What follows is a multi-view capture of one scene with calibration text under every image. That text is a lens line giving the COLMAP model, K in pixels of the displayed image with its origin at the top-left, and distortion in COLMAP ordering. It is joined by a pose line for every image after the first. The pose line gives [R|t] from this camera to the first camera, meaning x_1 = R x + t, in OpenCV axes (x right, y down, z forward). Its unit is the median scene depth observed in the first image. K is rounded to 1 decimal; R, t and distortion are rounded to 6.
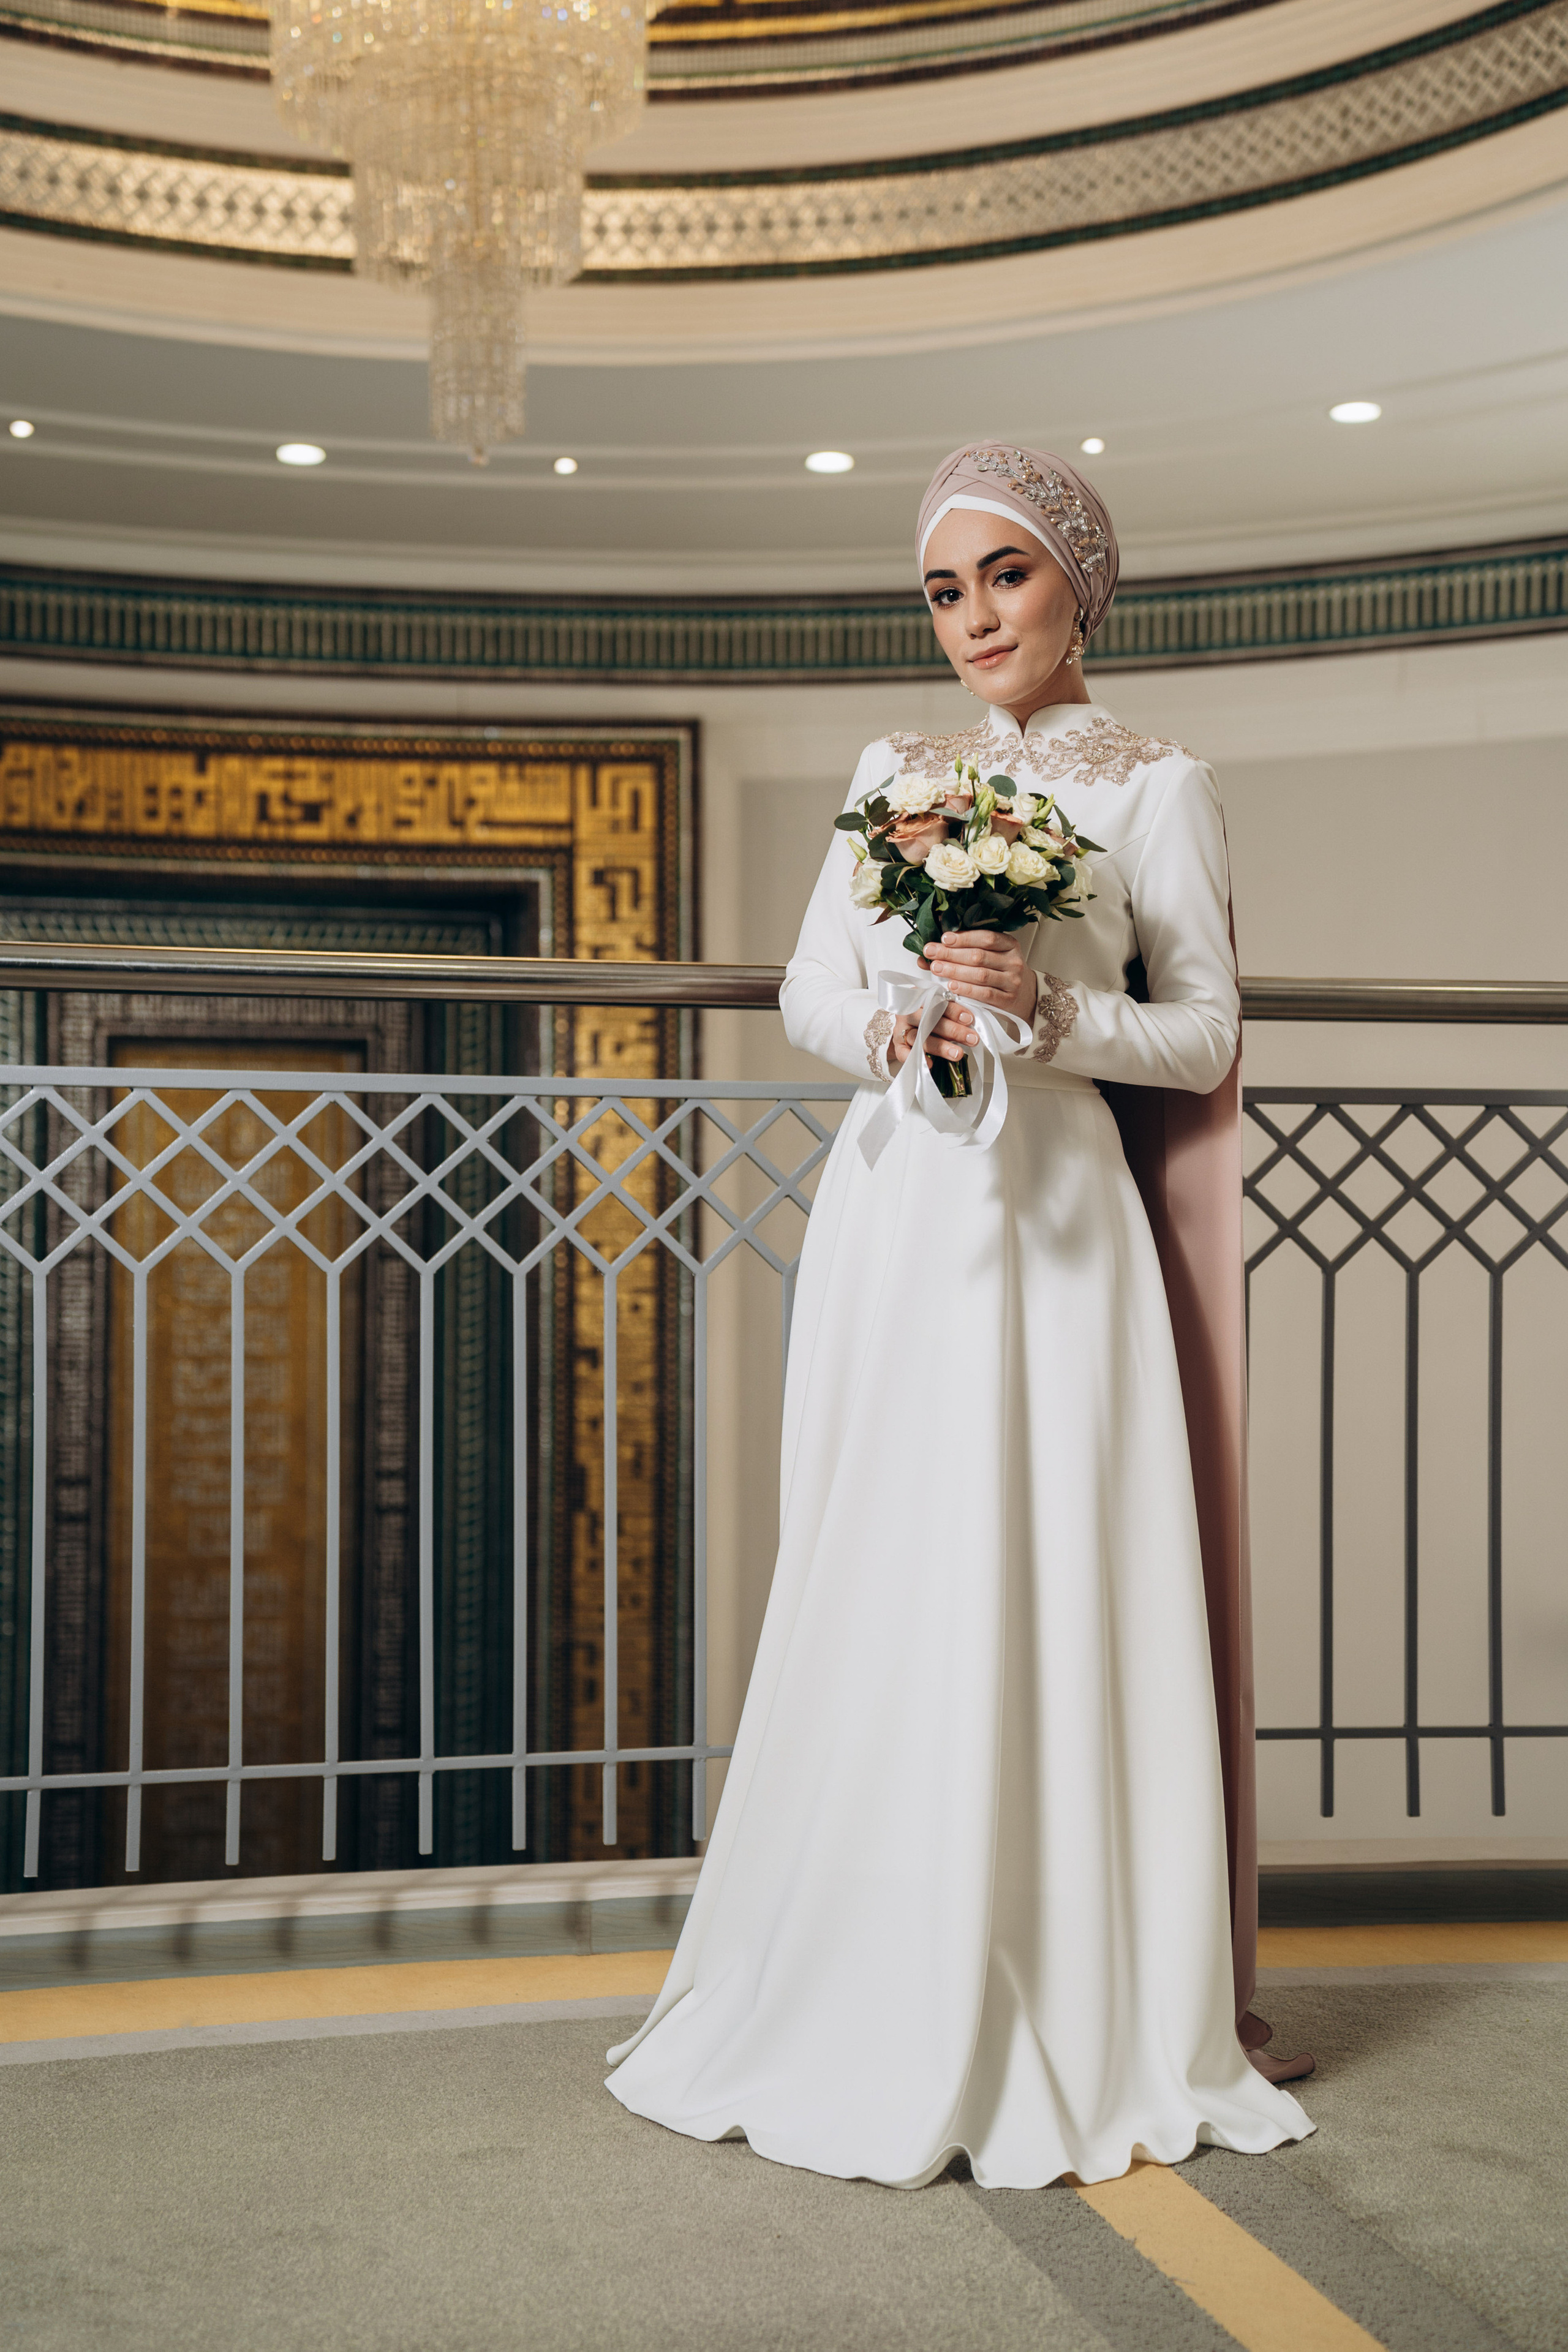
lens RADIAL K [[3296.4, 0, 784.0], [0, 3296.4, 1176.0], [0, 0, 1]] dist [0.242793, -0.010176]
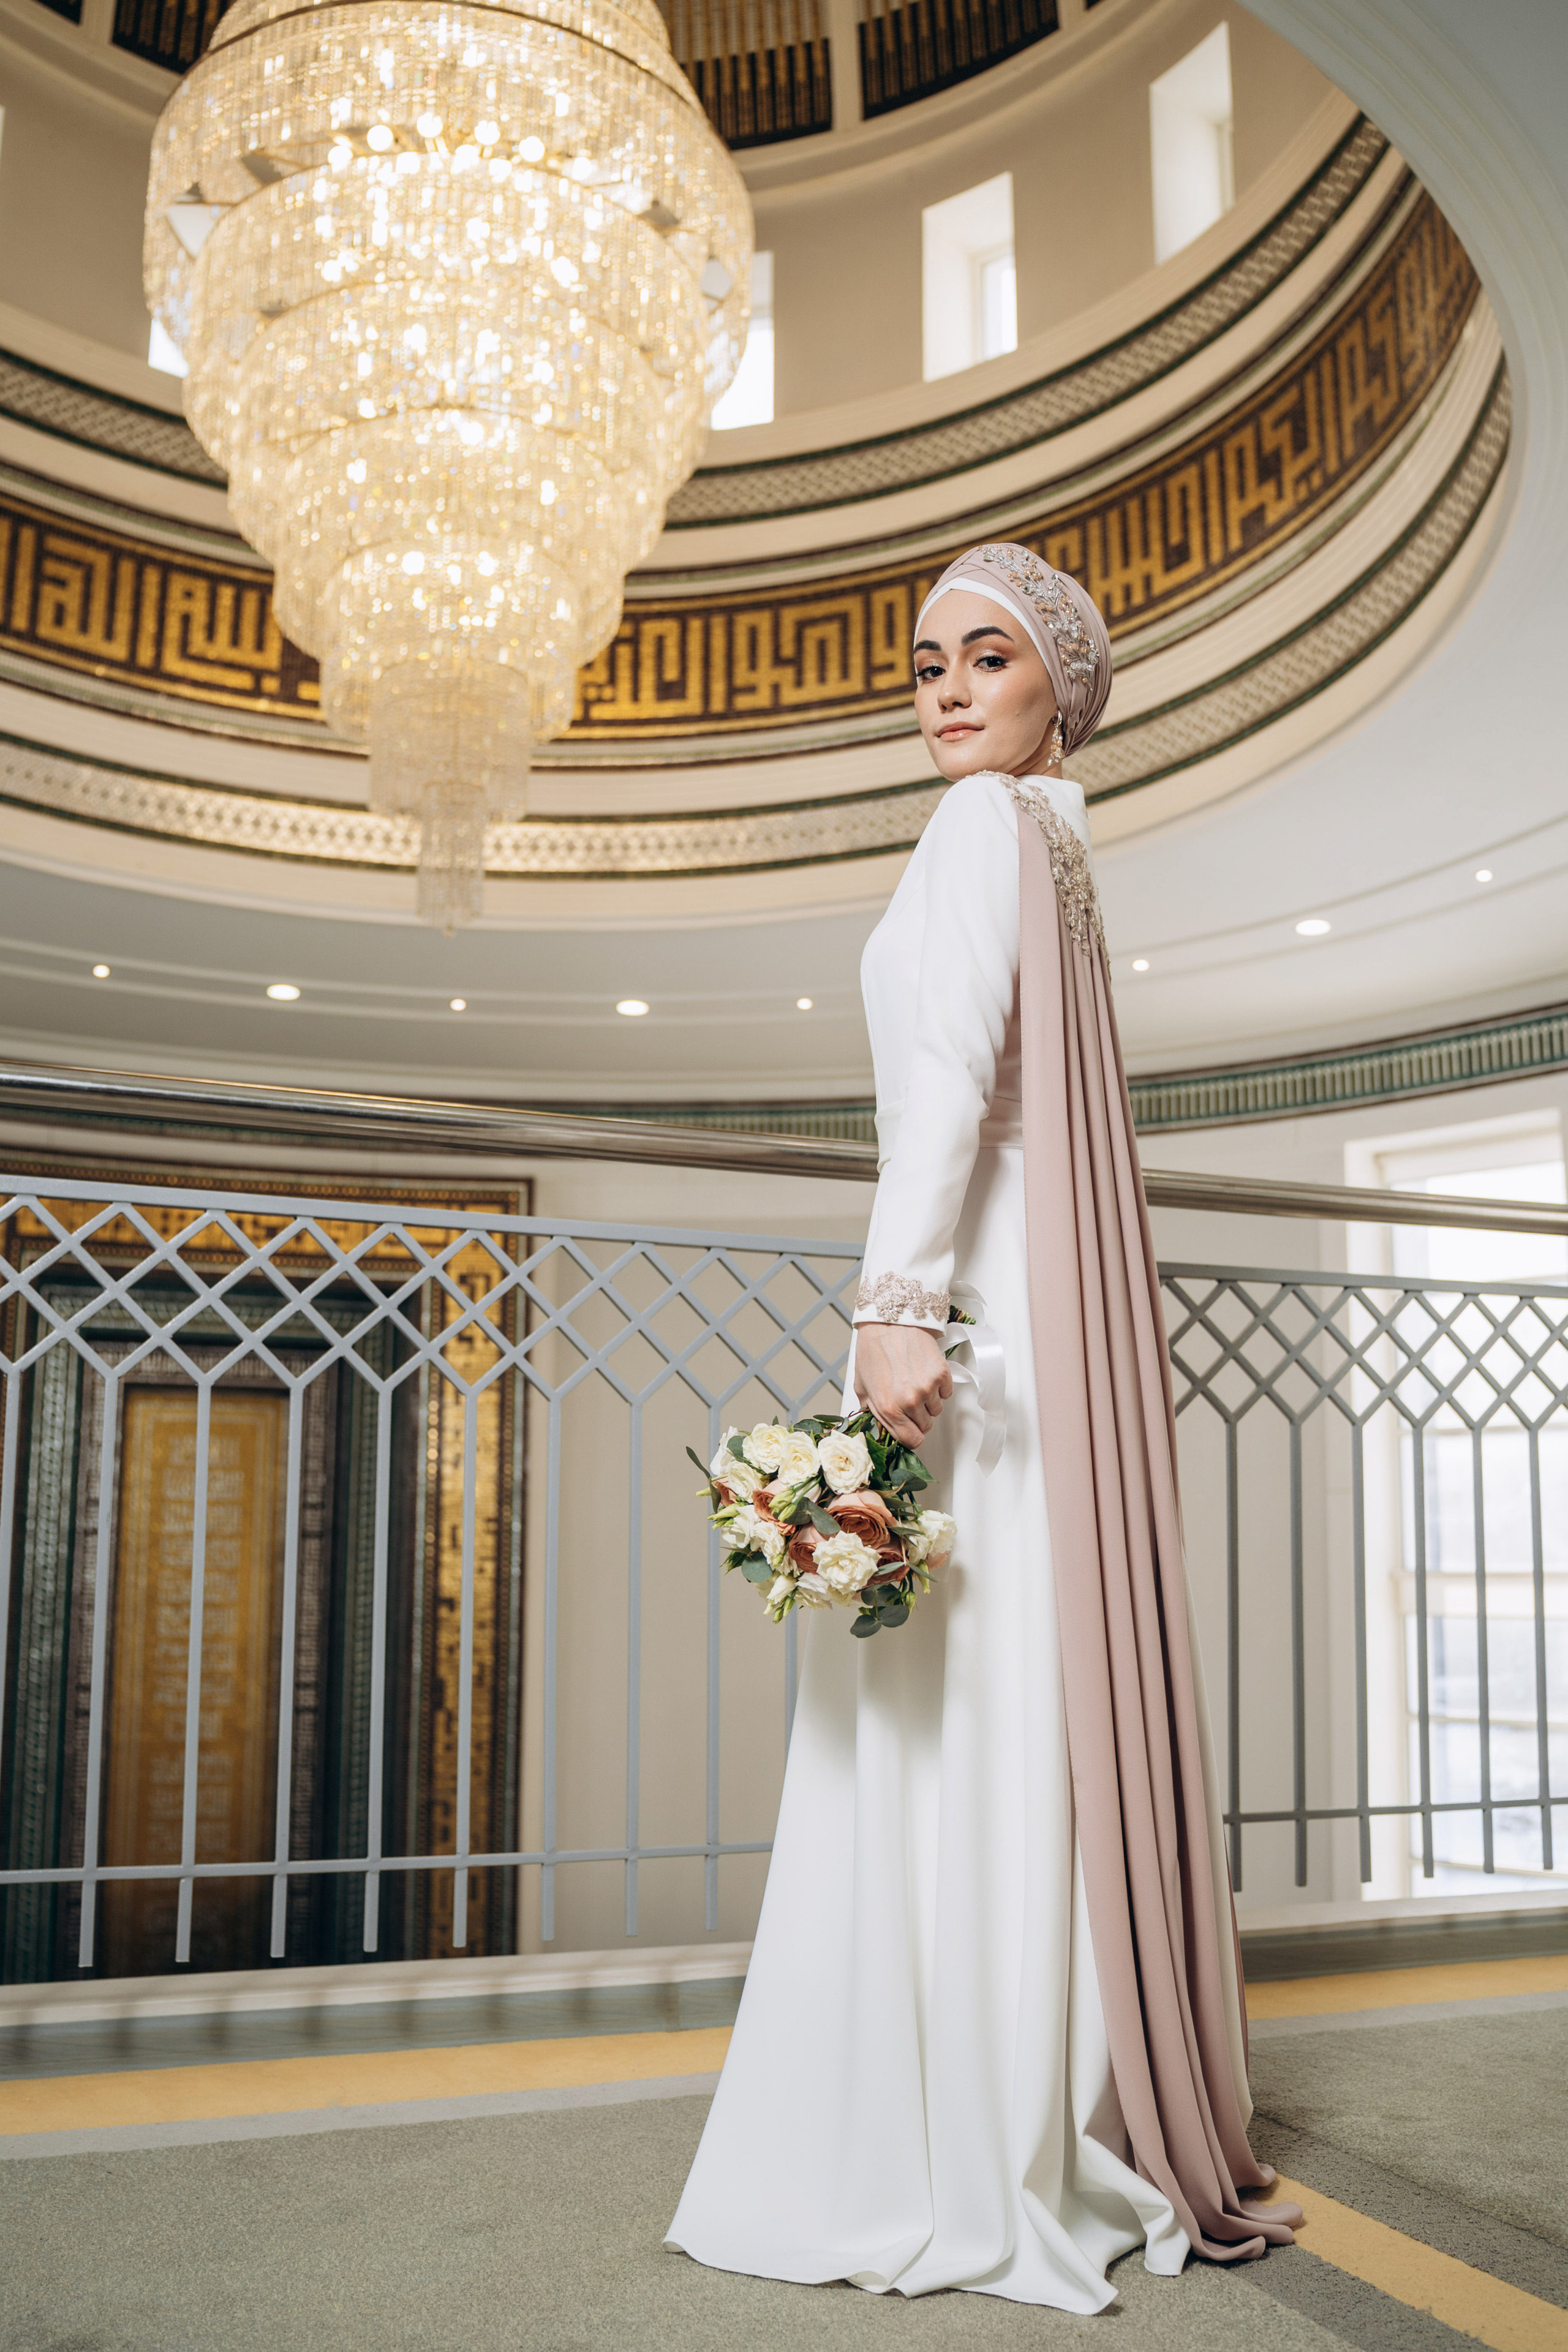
lens RADIAL K [[1963.0, 0, 783.5], [0, 1963.0, 1256.6], [0, 0, 1]] dist [-0.093795, 0.016302]
pose [[0.989511, 0.025051, 0.142266, -0.048001], [-0.004969, 0.990168, -0.139792, 0.027788], [-0.144369, 0.137619, 0.979907, 0.134797]]
